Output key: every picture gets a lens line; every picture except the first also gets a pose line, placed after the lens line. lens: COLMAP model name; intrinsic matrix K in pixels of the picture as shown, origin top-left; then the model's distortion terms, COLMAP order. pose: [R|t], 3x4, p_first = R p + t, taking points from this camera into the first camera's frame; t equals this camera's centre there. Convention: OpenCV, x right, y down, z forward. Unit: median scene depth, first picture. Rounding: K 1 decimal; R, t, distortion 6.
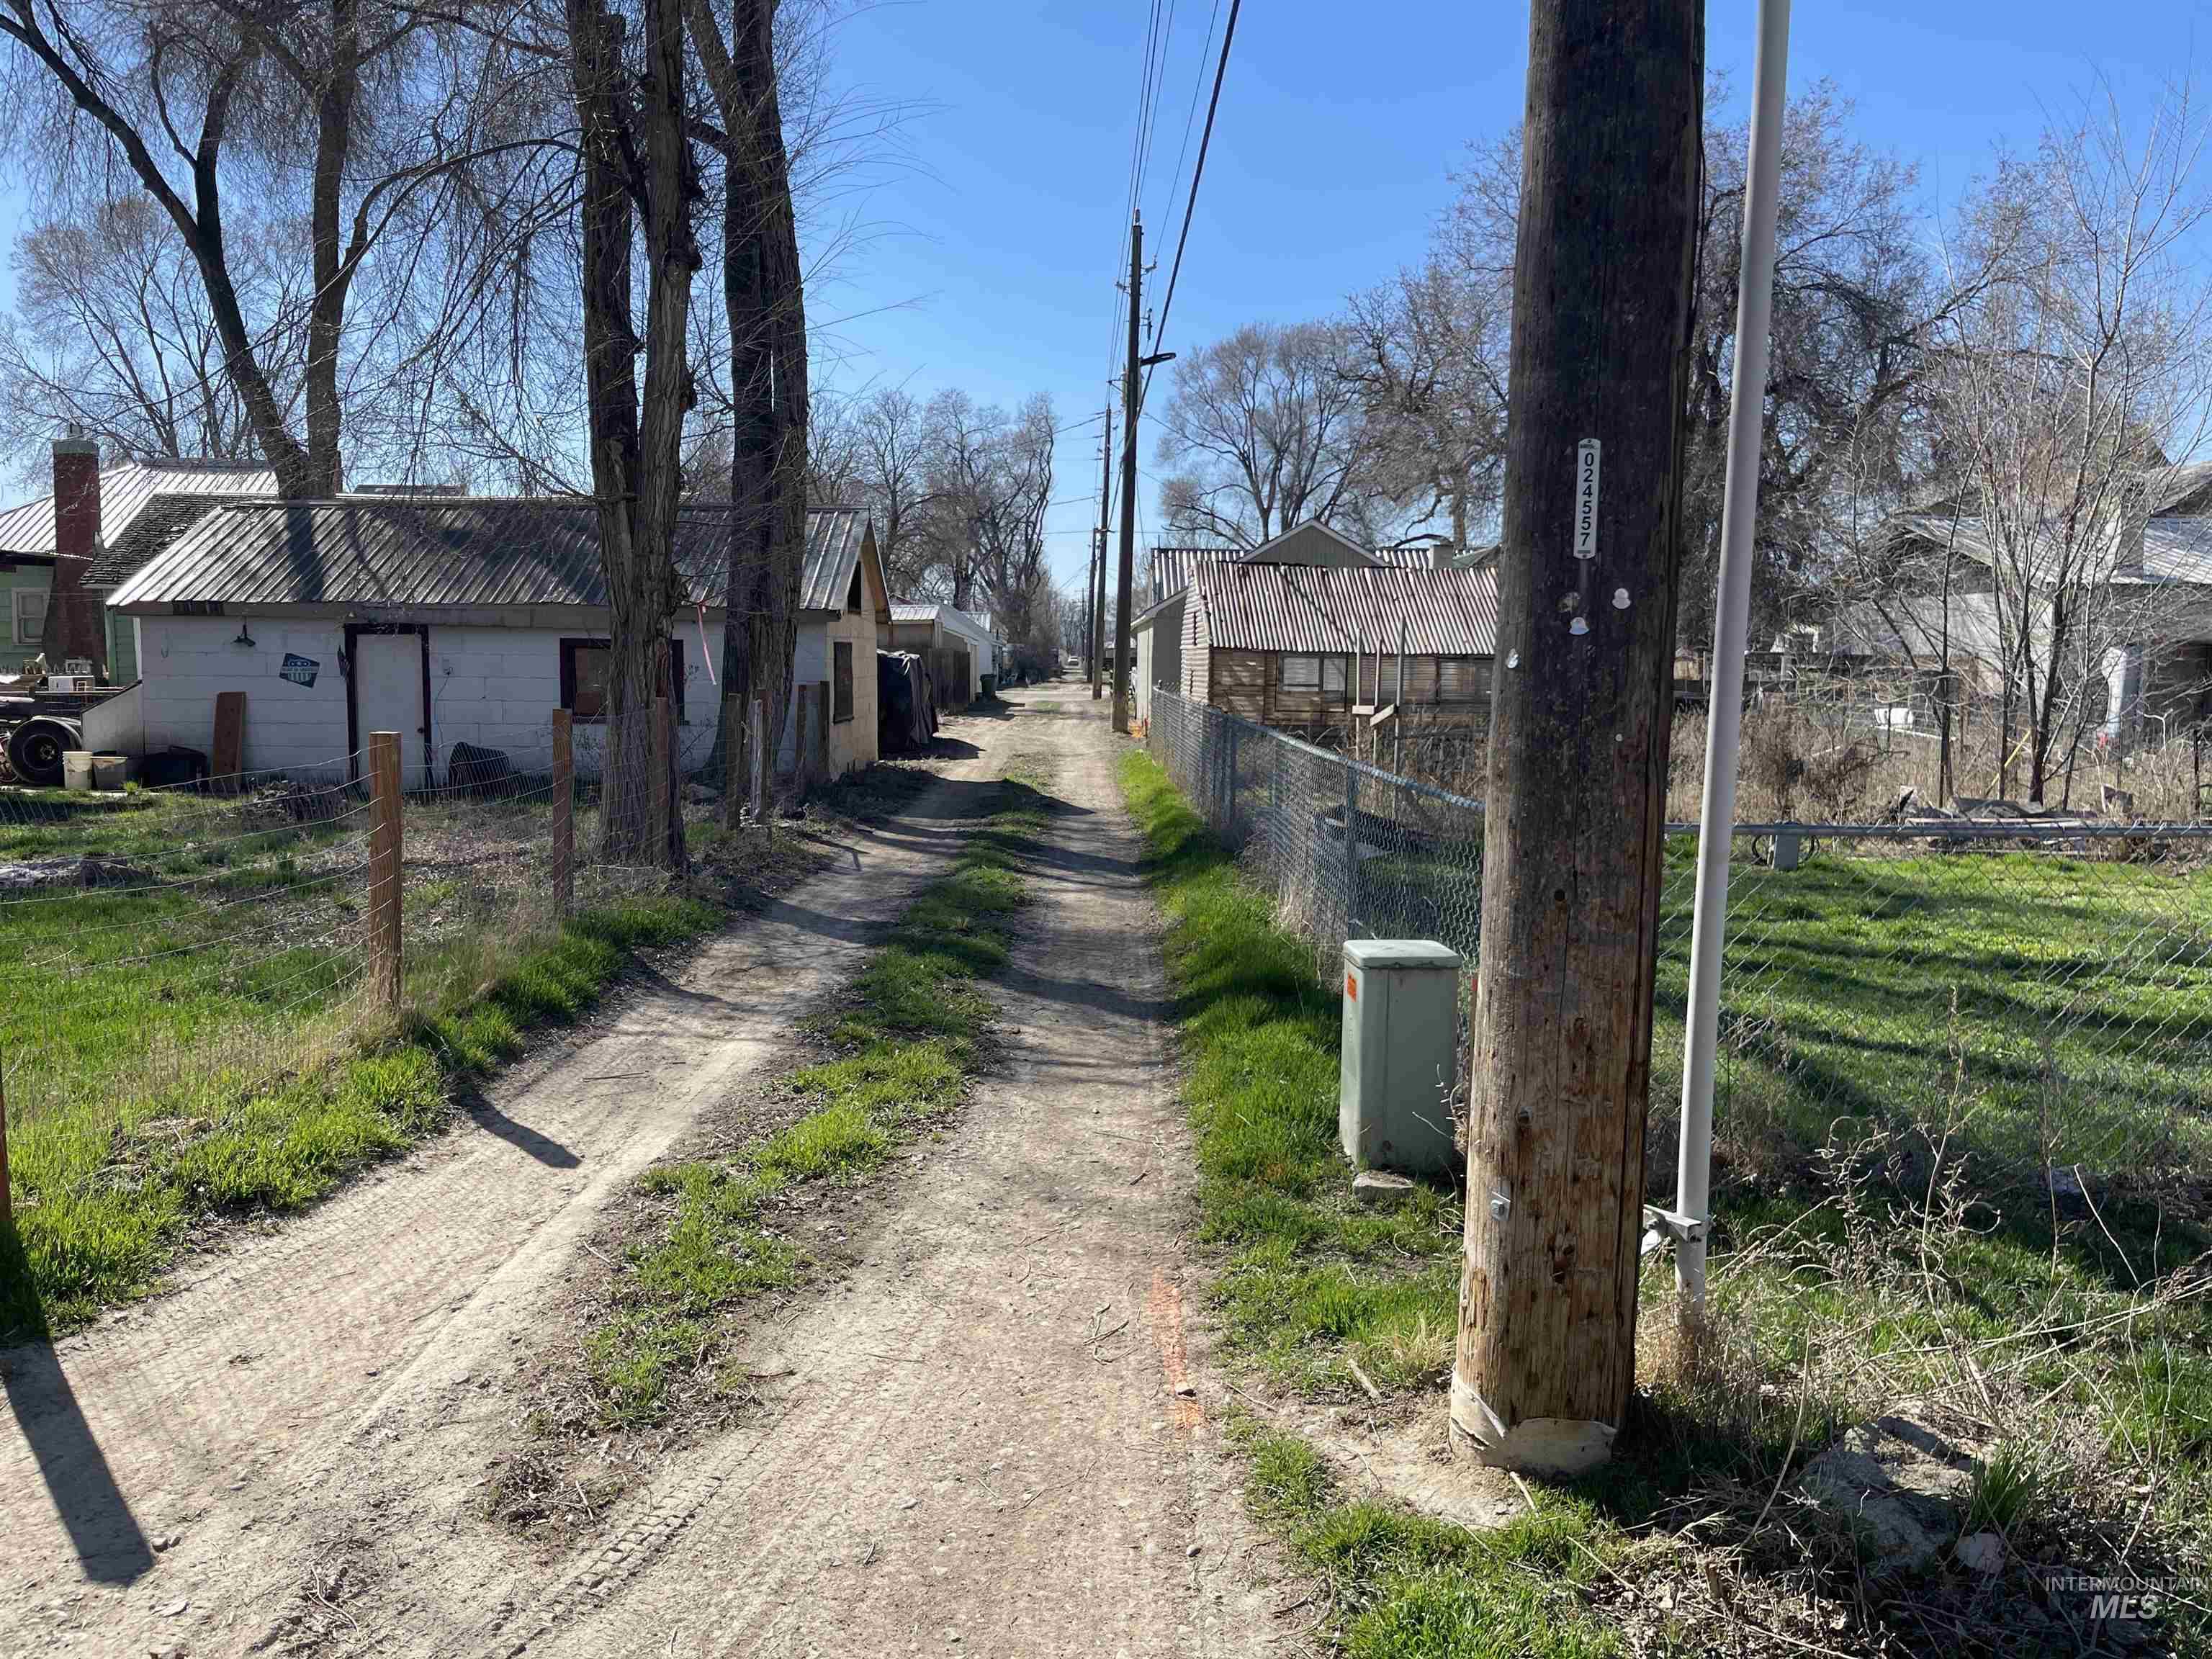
lens RADIAL K [[1658.9, 0, 1106.4], [0, 1658.9, 804.3], [0, 0, 1]] dist [0.077817, -0.102529]
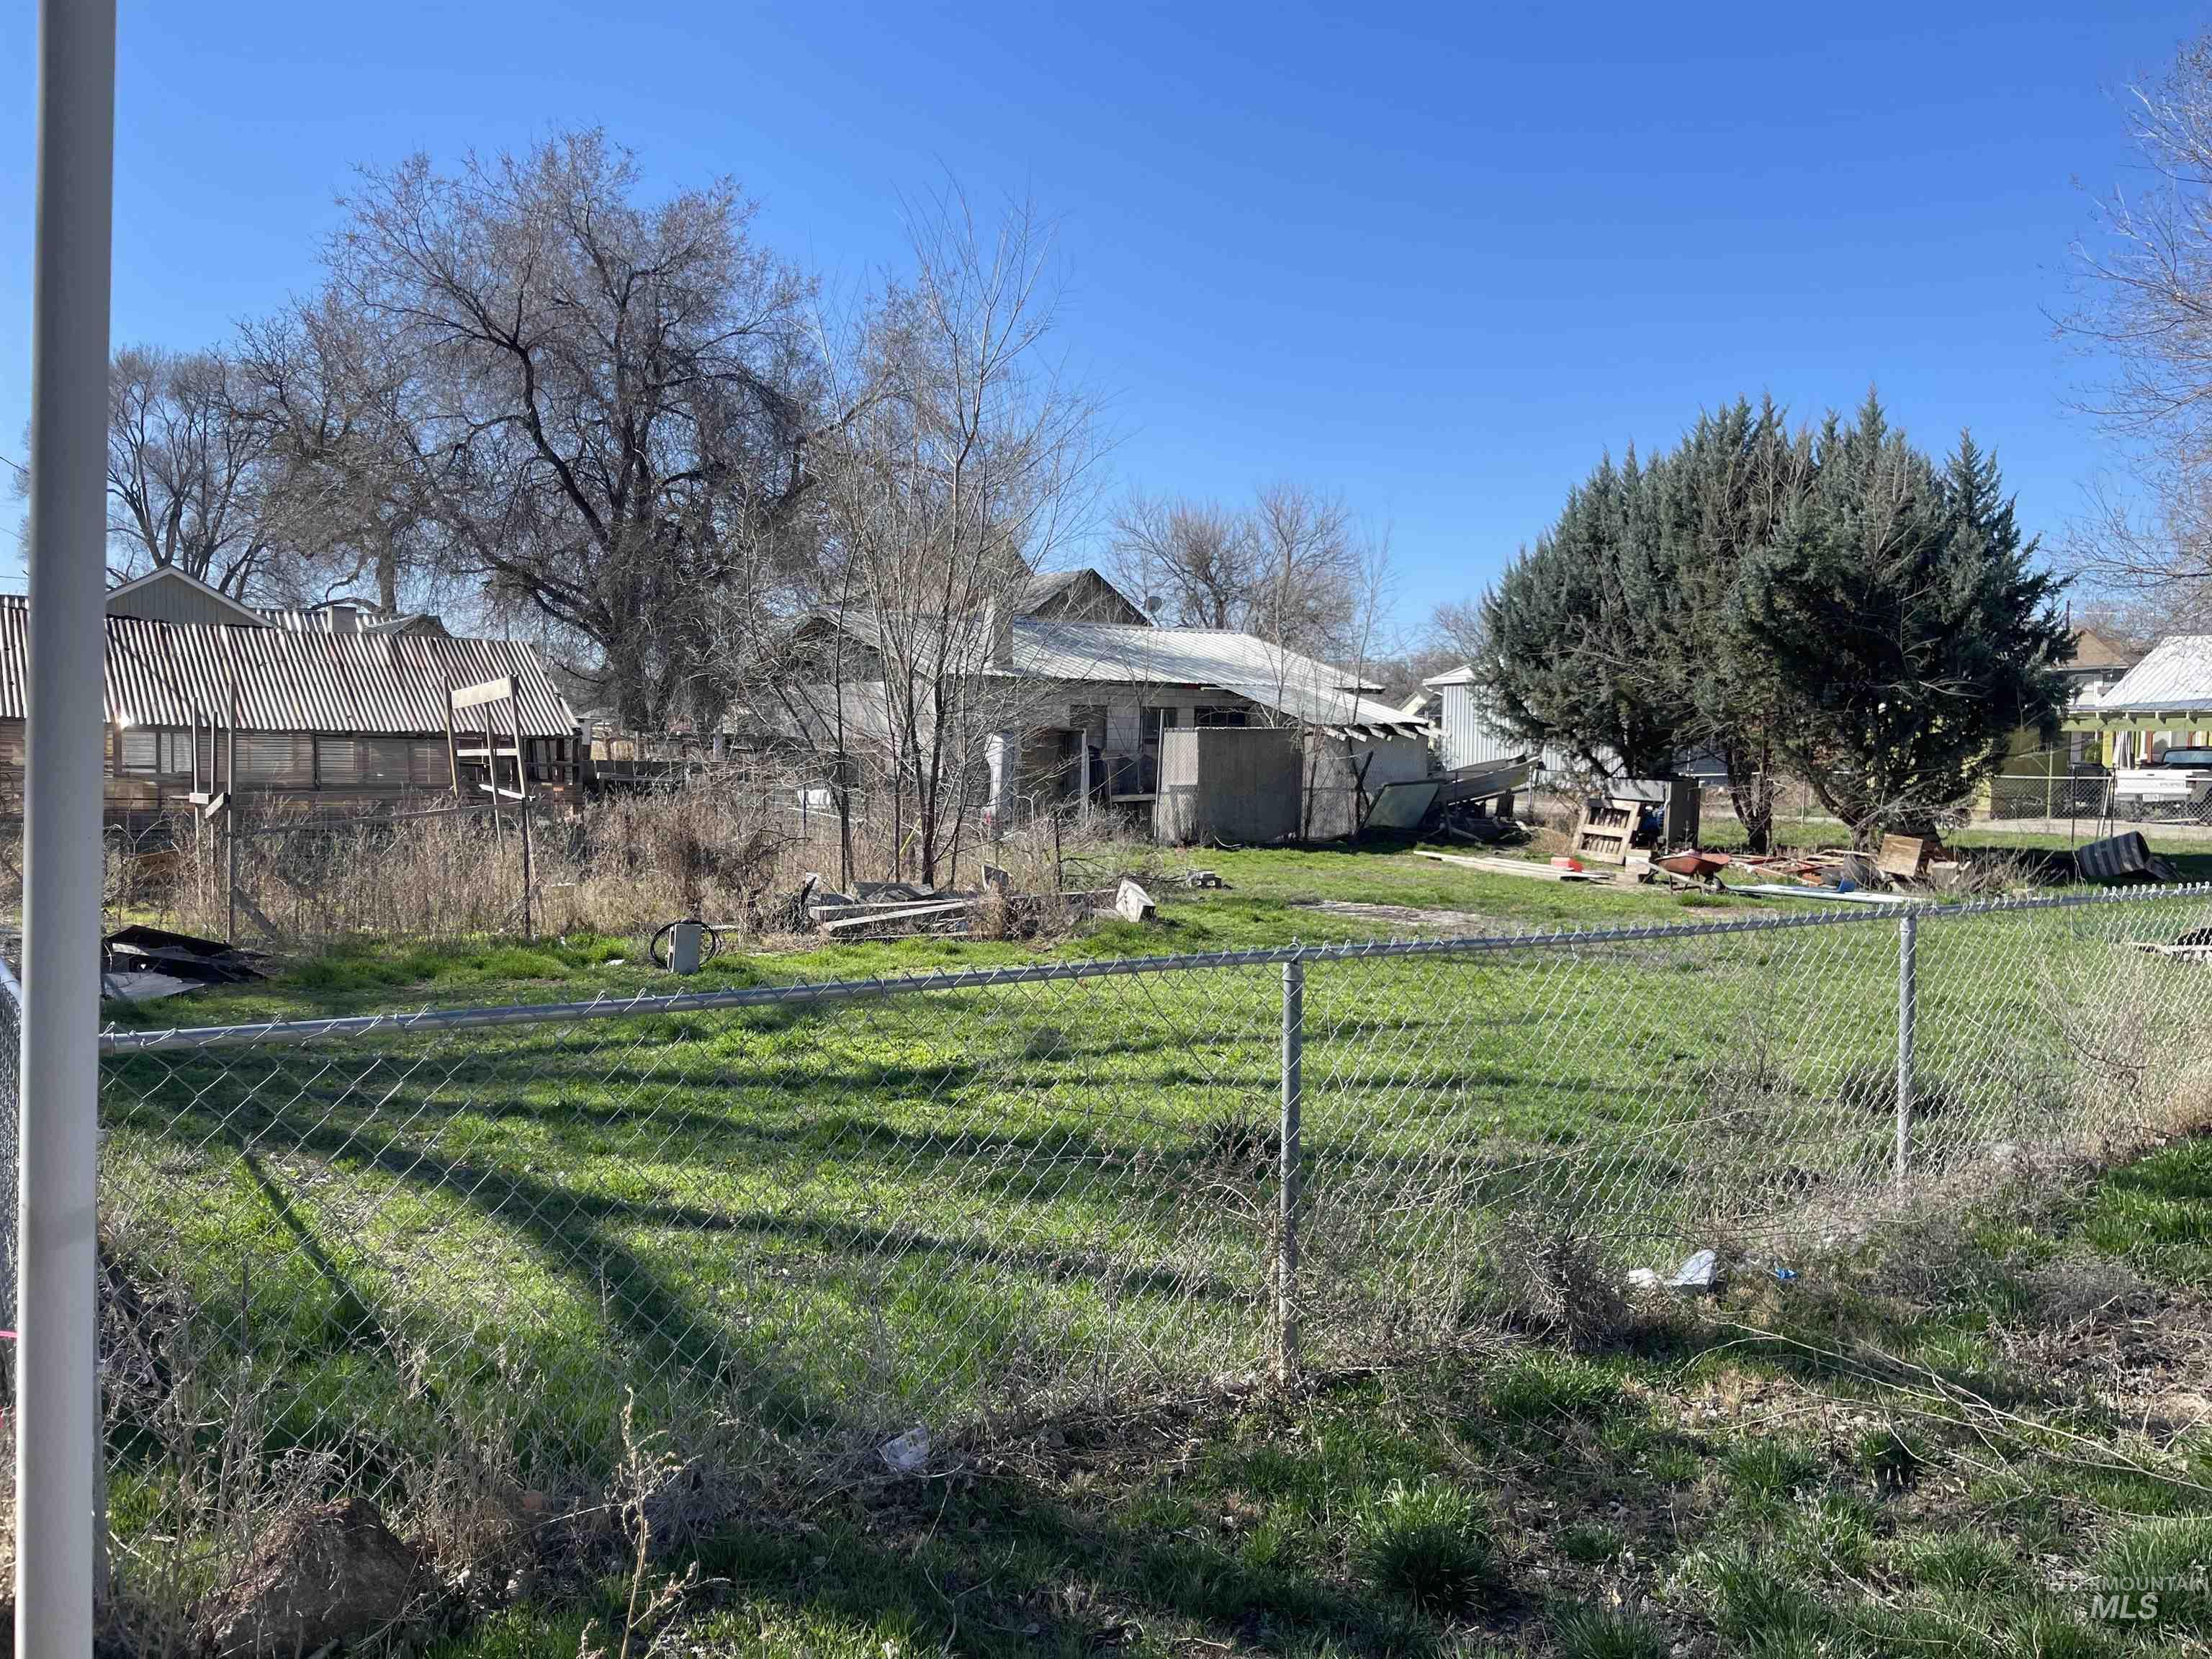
lens RADIAL K [[1658.9, 0, 1106.4], [0, 1658.9, 804.3], [0, 0, 1]] dist [0.077817, -0.102529]
pose [[0.824672, -0.013598, 0.565447, 0.060440], [0.039783, 0.998629, -0.034007, -0.009422], [-0.564210, 0.050540, 0.824083, 0.086617]]
